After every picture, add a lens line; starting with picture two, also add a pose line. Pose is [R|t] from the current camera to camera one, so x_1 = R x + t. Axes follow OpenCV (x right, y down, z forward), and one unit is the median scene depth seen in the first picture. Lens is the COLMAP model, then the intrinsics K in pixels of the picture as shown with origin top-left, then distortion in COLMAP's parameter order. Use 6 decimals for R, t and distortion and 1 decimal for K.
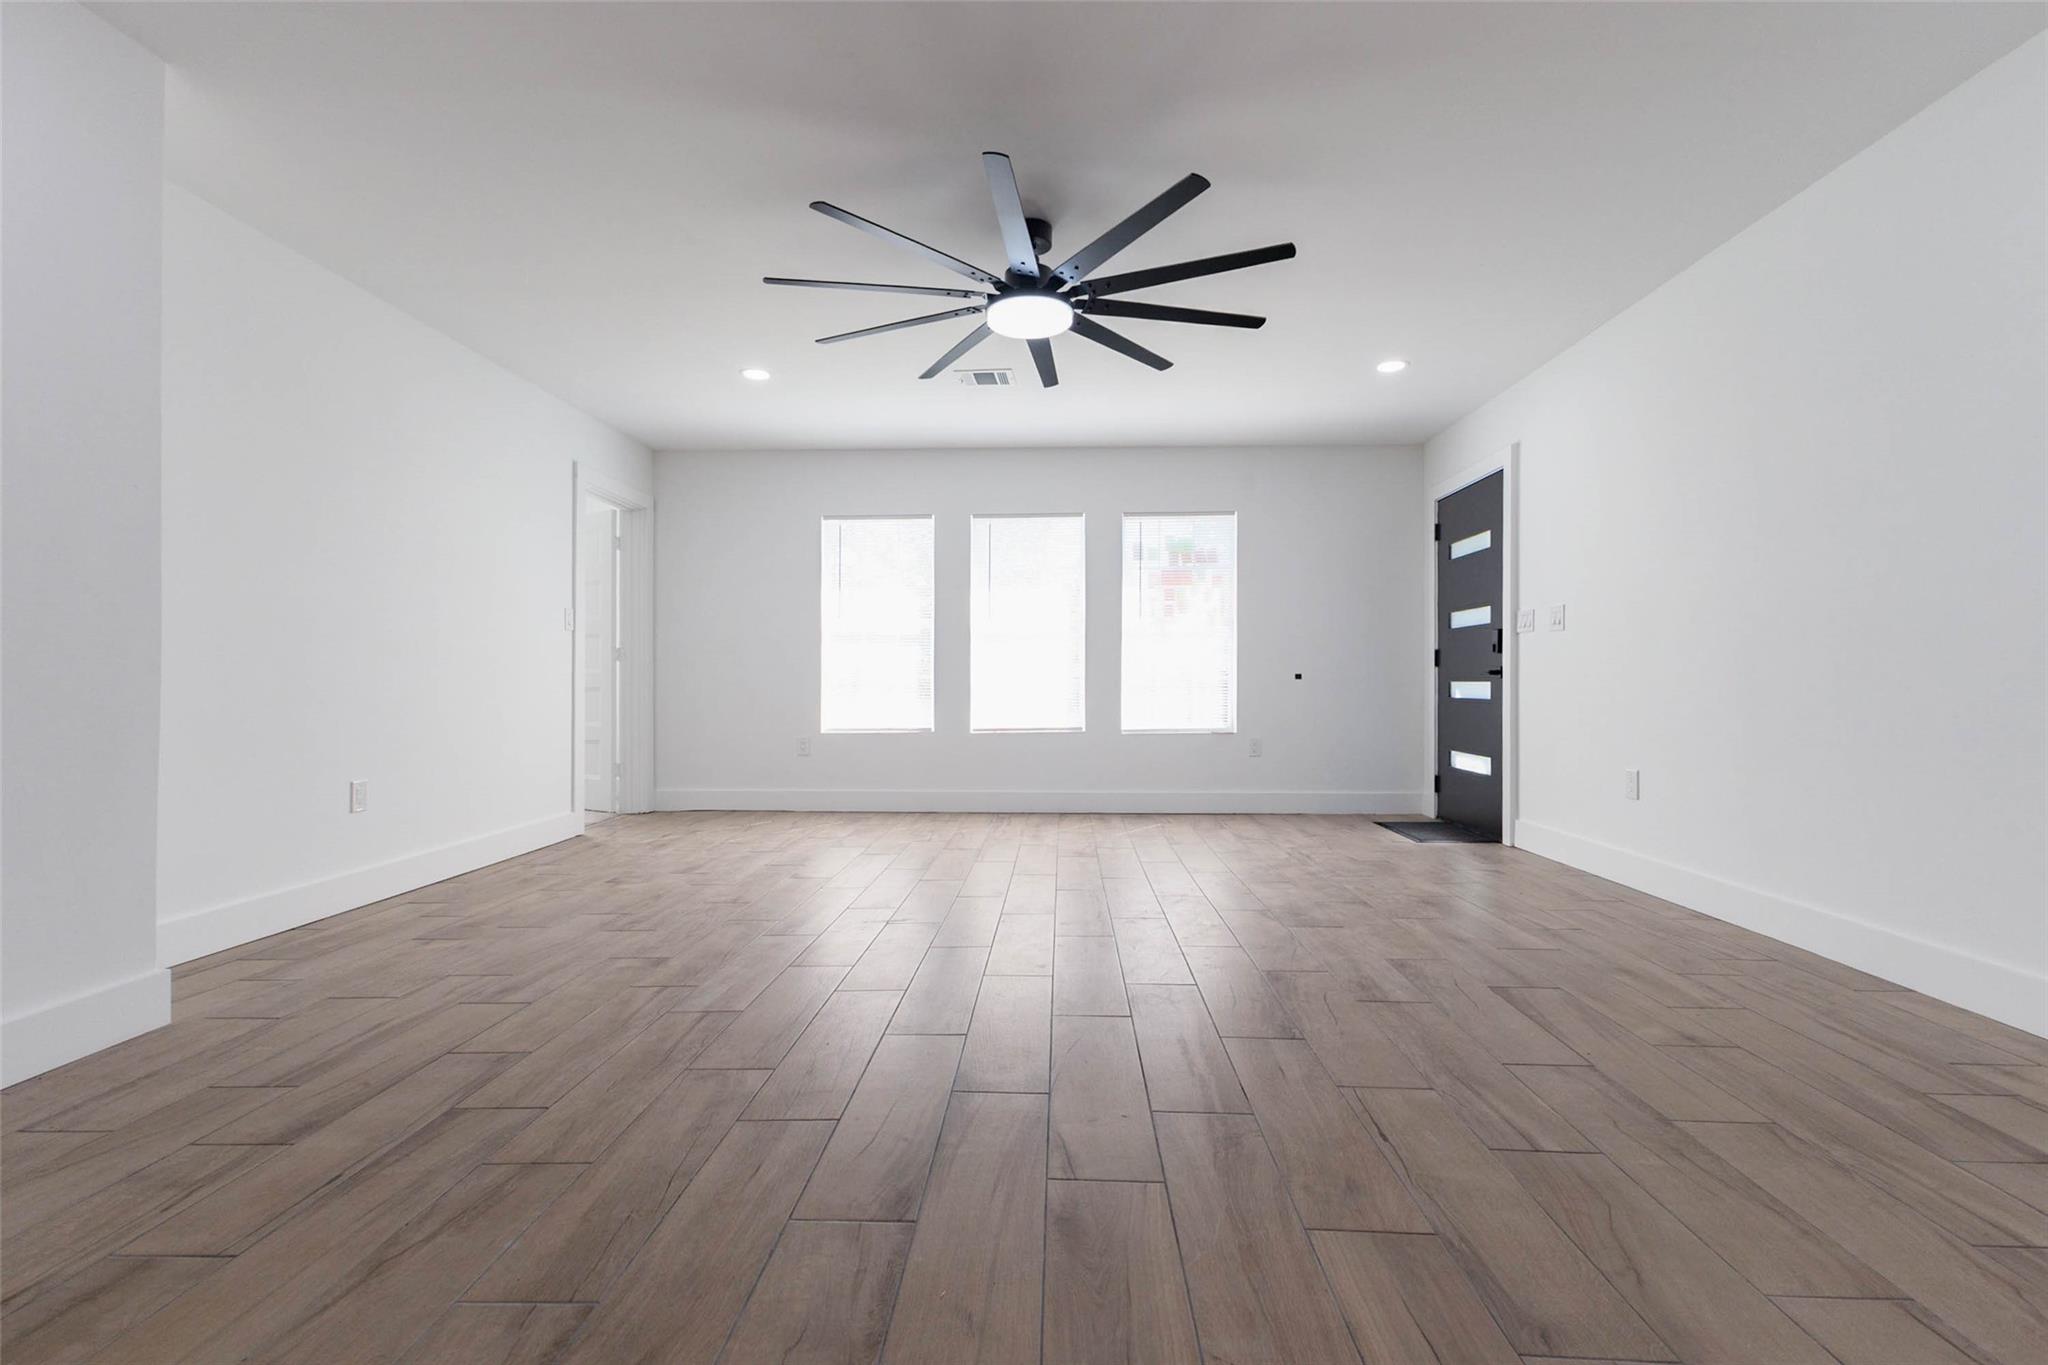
lens RADIAL K [[912.2, 0, 1025.4], [0, 912.2, 682.4], [0, 0, 1]] dist [-0.001573, -0.000547]
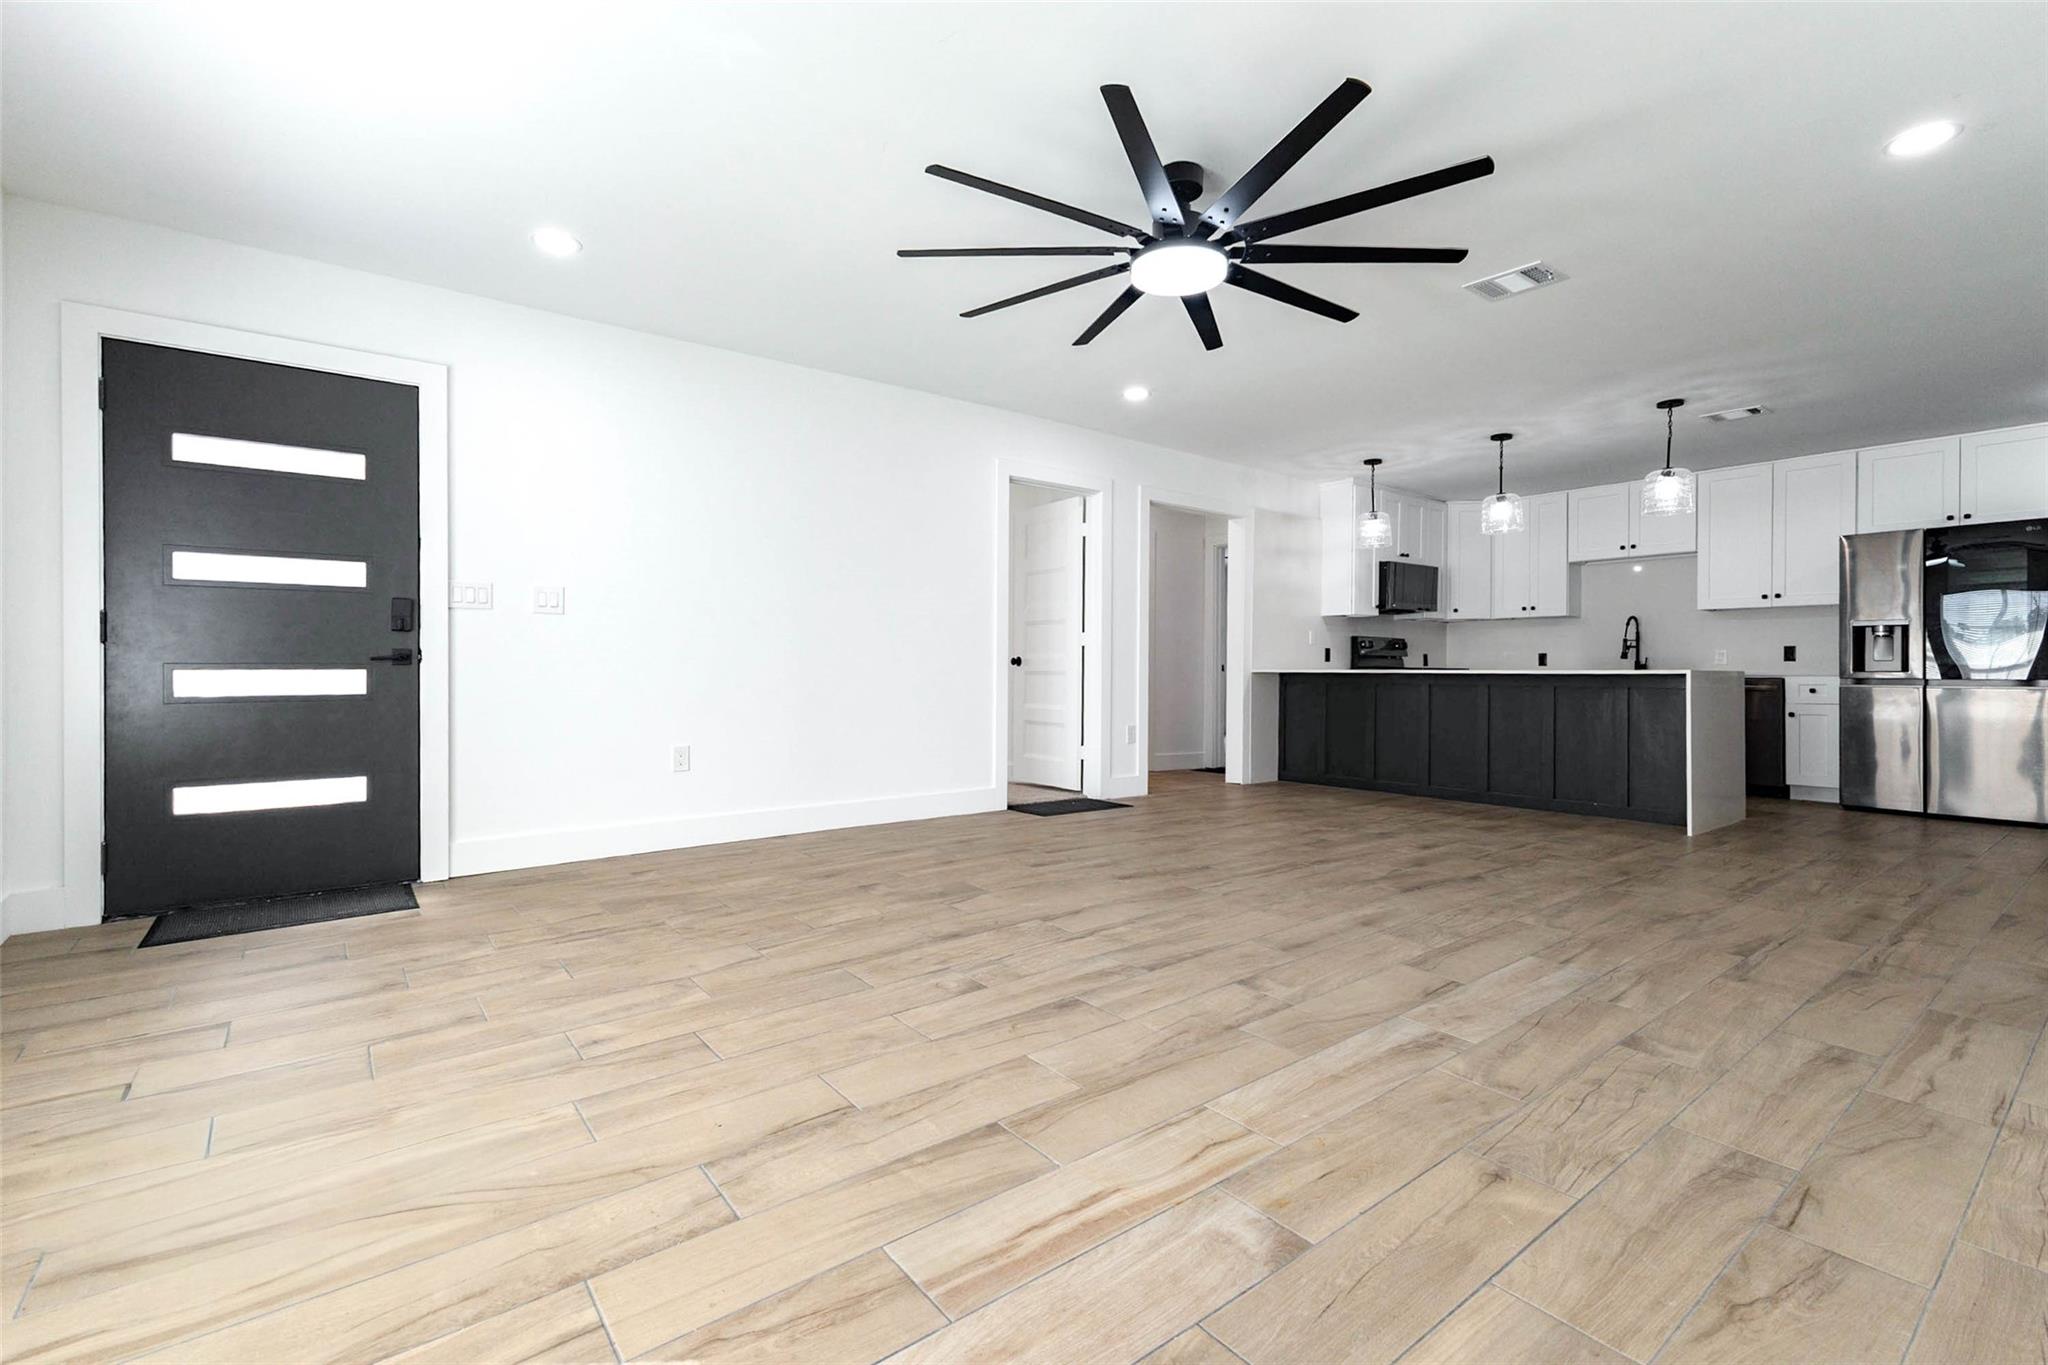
lens RADIAL K [[912.2, 0, 1022.4], [0, 912.2, 670.3], [0, 0, 1]] dist [-0.001573, -0.000547]
pose [[-0.648644, -0.006198, 0.761067, -0.725252], [-0.003243, 0.999980, 0.005380, -0.010366], [-0.761085, 0.001021, -0.648651, 2.107790]]
